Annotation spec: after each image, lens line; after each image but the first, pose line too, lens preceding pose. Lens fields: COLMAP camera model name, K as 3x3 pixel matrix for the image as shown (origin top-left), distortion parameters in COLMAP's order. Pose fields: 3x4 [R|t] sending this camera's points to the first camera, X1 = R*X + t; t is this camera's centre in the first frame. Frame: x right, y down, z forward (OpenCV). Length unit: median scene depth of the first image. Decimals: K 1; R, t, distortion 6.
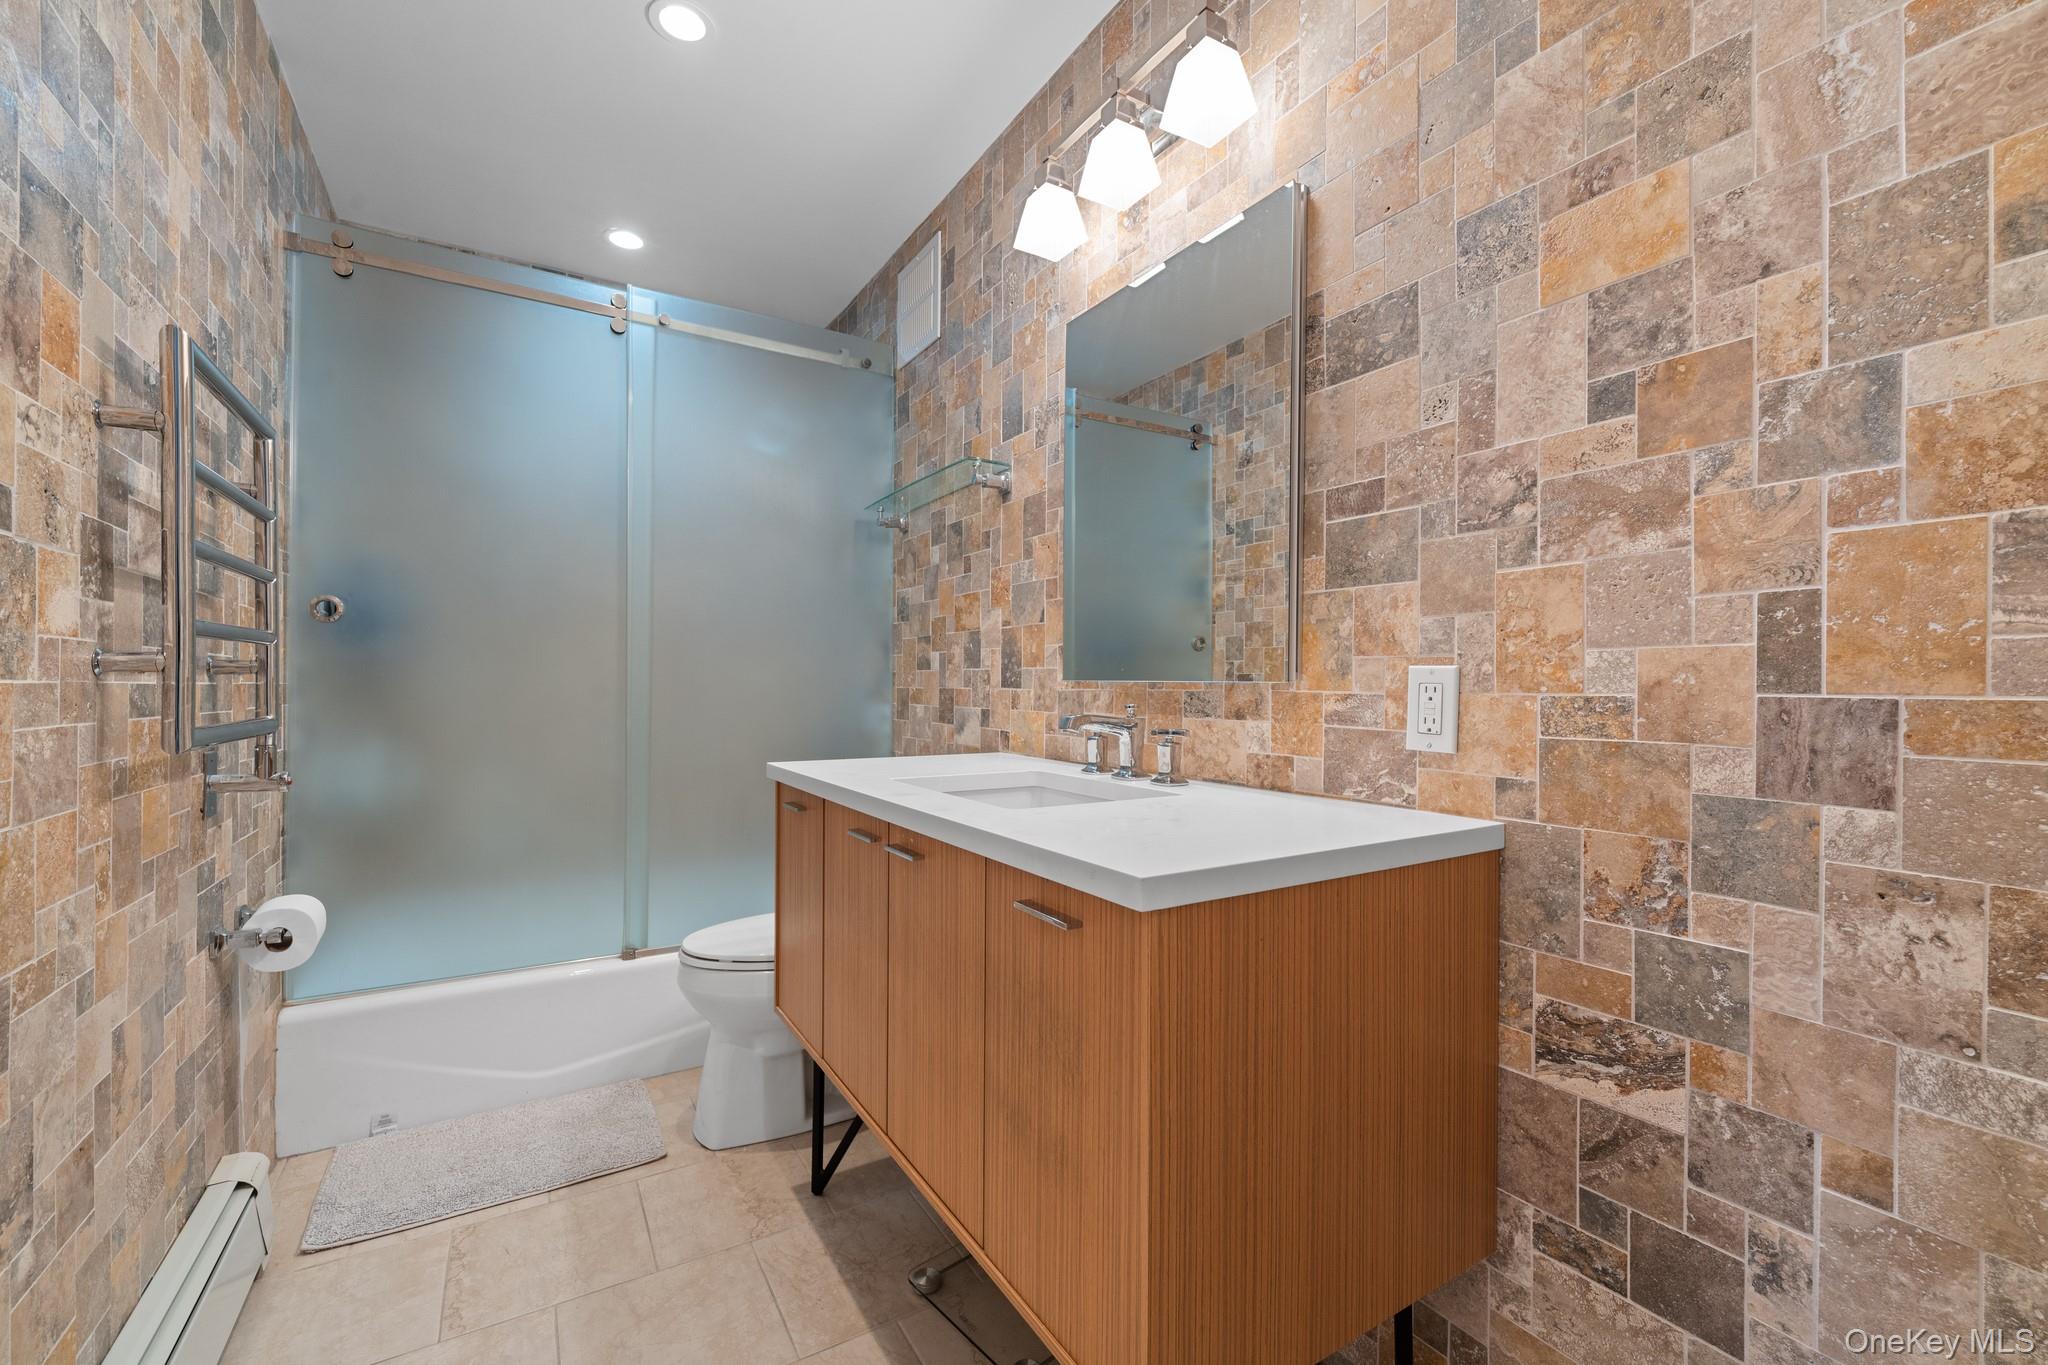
lens RADIAL K [[831.0, 0, 1027.6], [0, 831.0, 684.7], [0, 0, 1]] dist [0.003905, 0.000193]
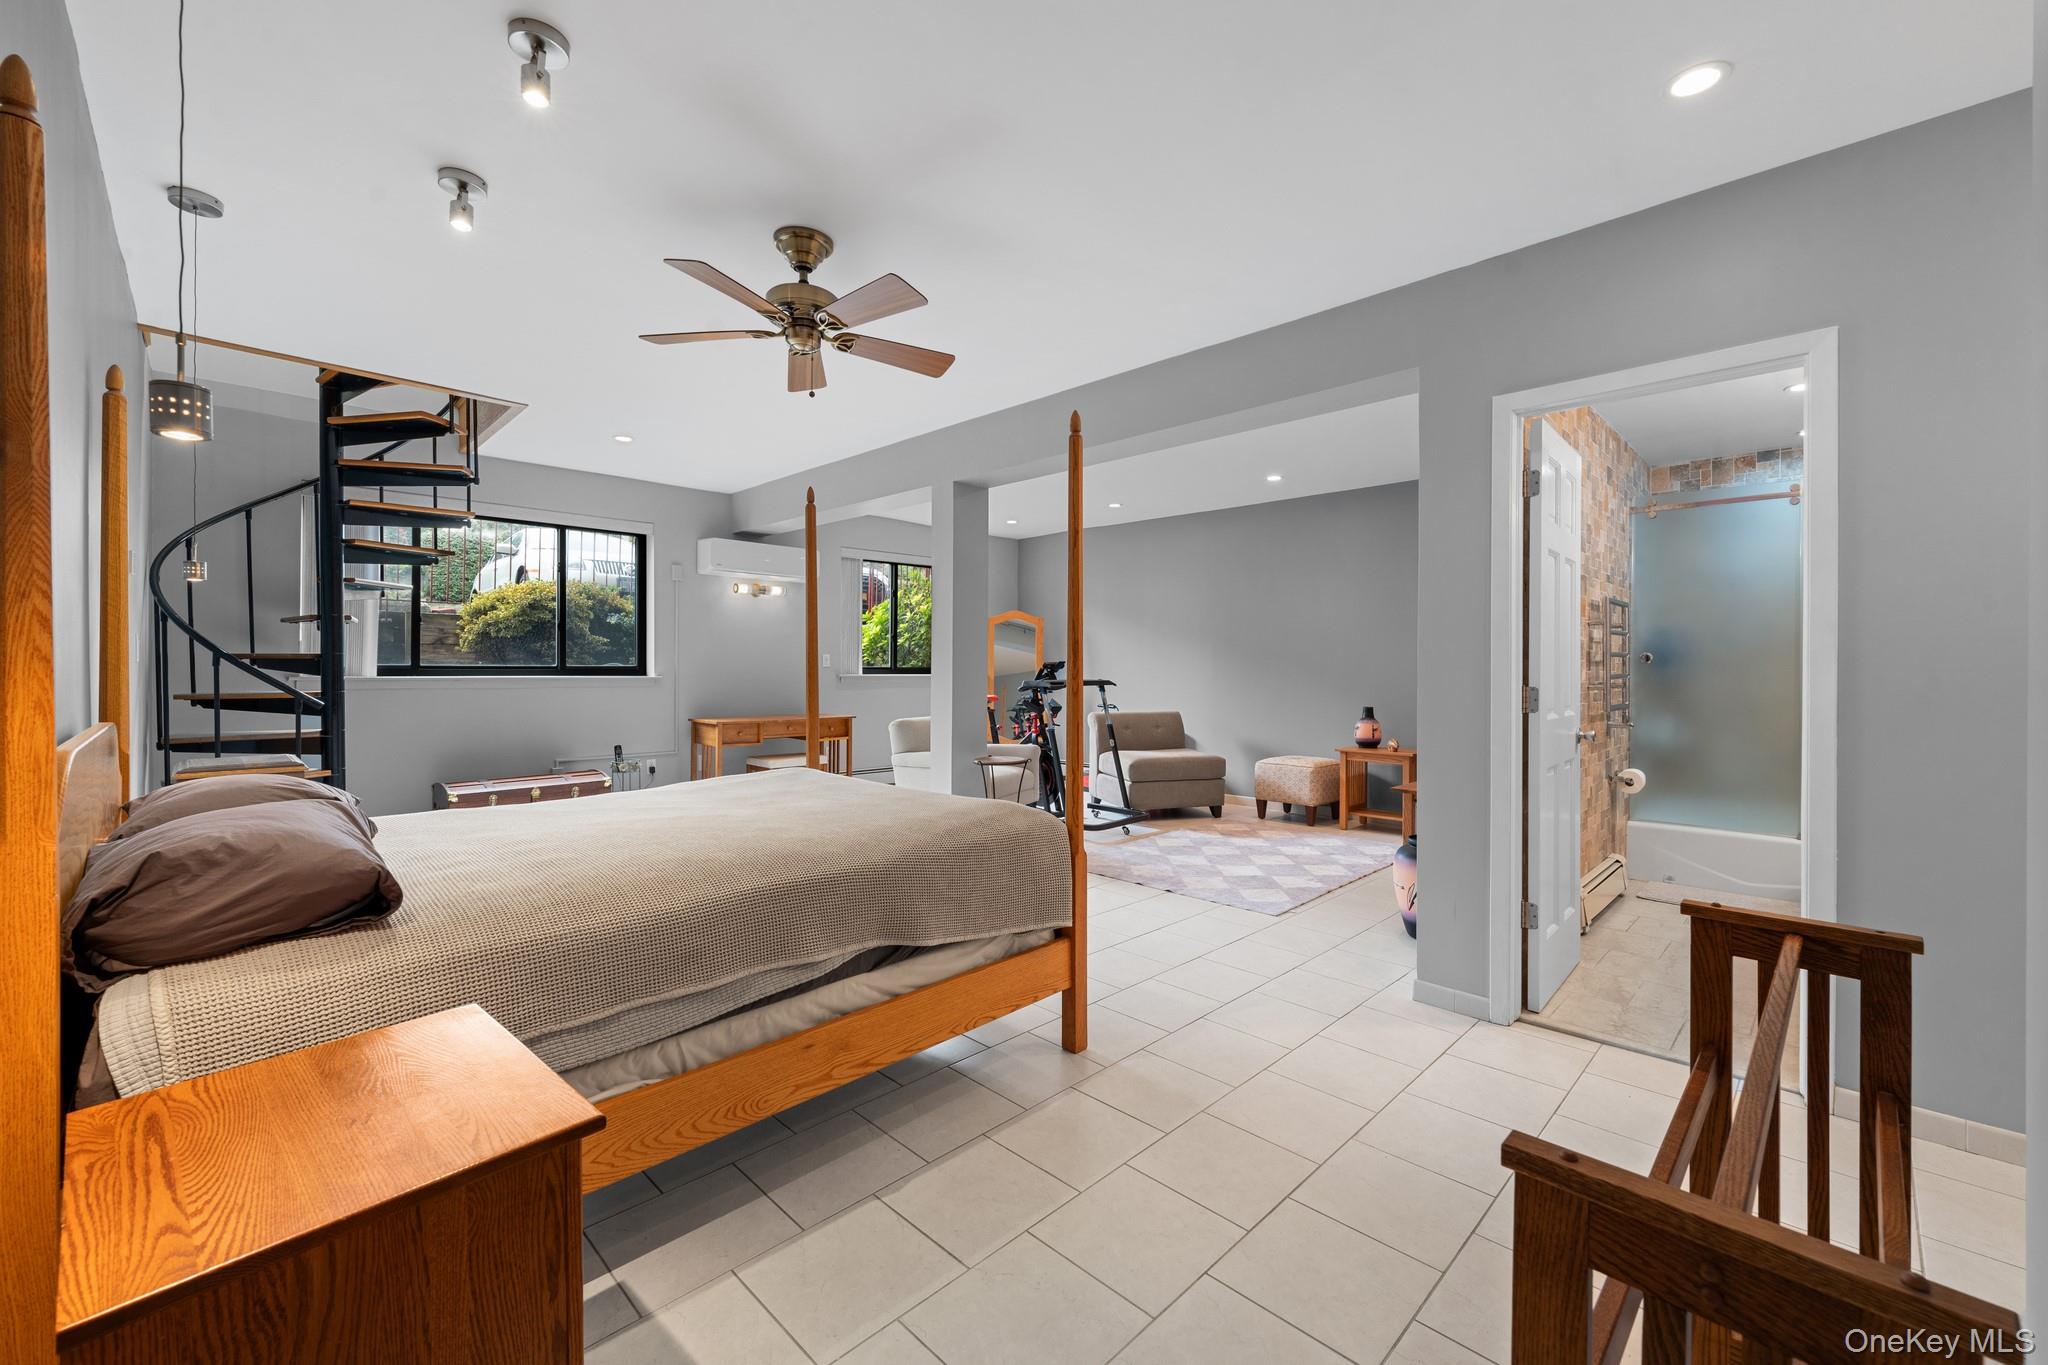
lens RADIAL K [[831.0, 0, 1028.1], [0, 831.0, 677.1], [0, 0, 1]] dist [0.003905, 0.000193]
pose [[0.228368, -0.000947, -0.973574, 1.398869], [0.000033, 1.000000, -0.000965, -0.046585], [0.973575, 0.000189, 0.228368, -1.645026]]
